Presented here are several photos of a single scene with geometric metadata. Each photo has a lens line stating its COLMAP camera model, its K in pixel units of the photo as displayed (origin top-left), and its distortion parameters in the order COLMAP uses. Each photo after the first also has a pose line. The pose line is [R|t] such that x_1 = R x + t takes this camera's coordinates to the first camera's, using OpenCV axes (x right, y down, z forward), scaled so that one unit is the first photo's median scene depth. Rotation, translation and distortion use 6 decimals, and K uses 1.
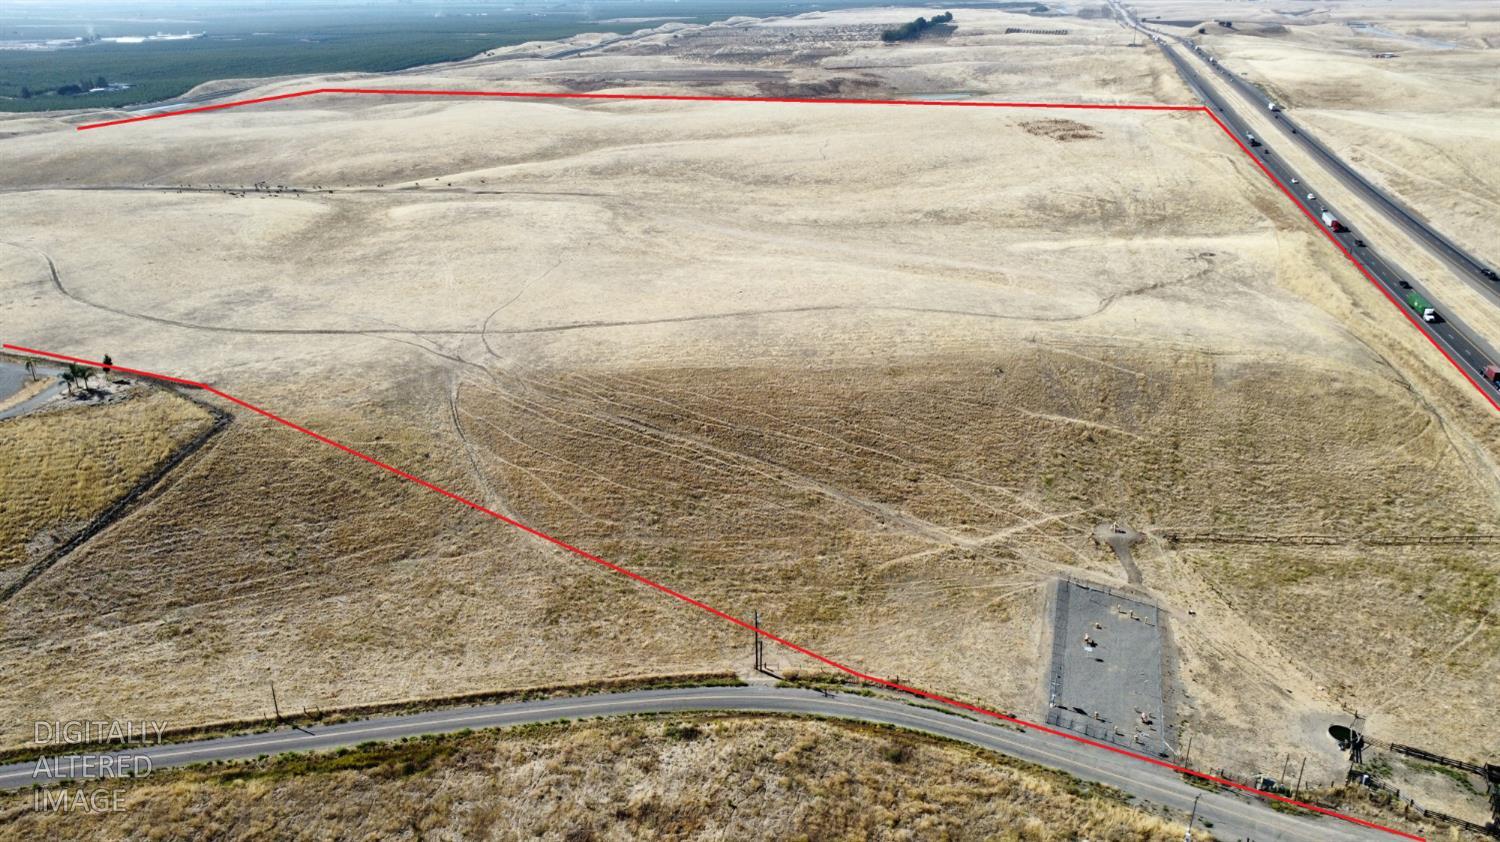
lens RADIAL K [[1077.9, 0, 750.0], [0, 1077.9, 421.0], [0, 0, 1]] dist [-0.026233, -0.004948]
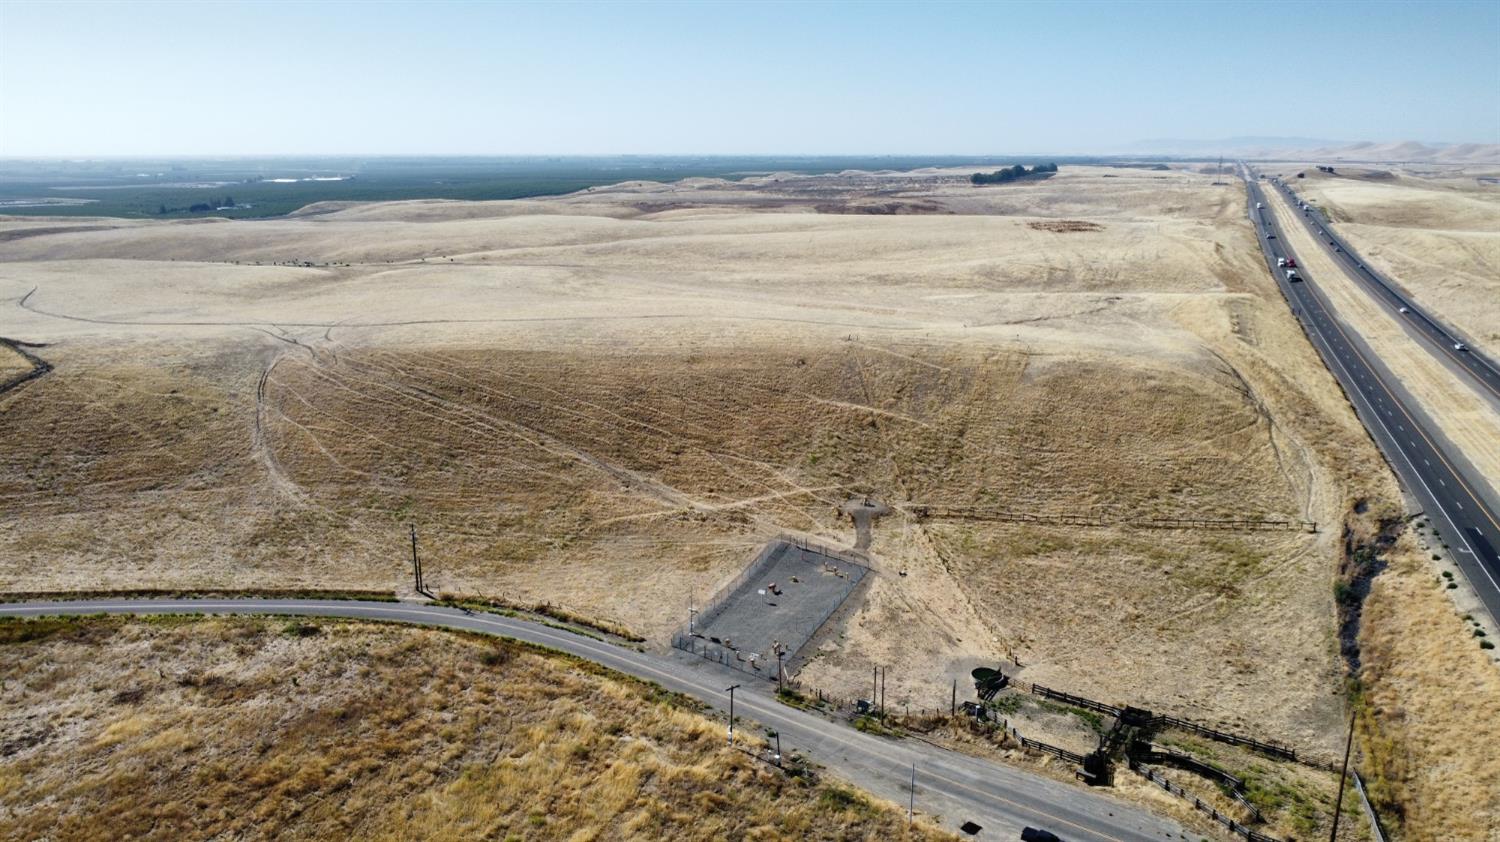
lens RADIAL K [[1077.9, 0, 750.0], [0, 1077.9, 421.0], [0, 0, 1]] dist [-0.026233, -0.004948]
pose [[0.992031, 0.034011, -0.121315, 0.349092], [-0.050894, 0.988996, -0.138910, 0.165102], [0.115255, 0.143977, 0.982846, 0.042307]]
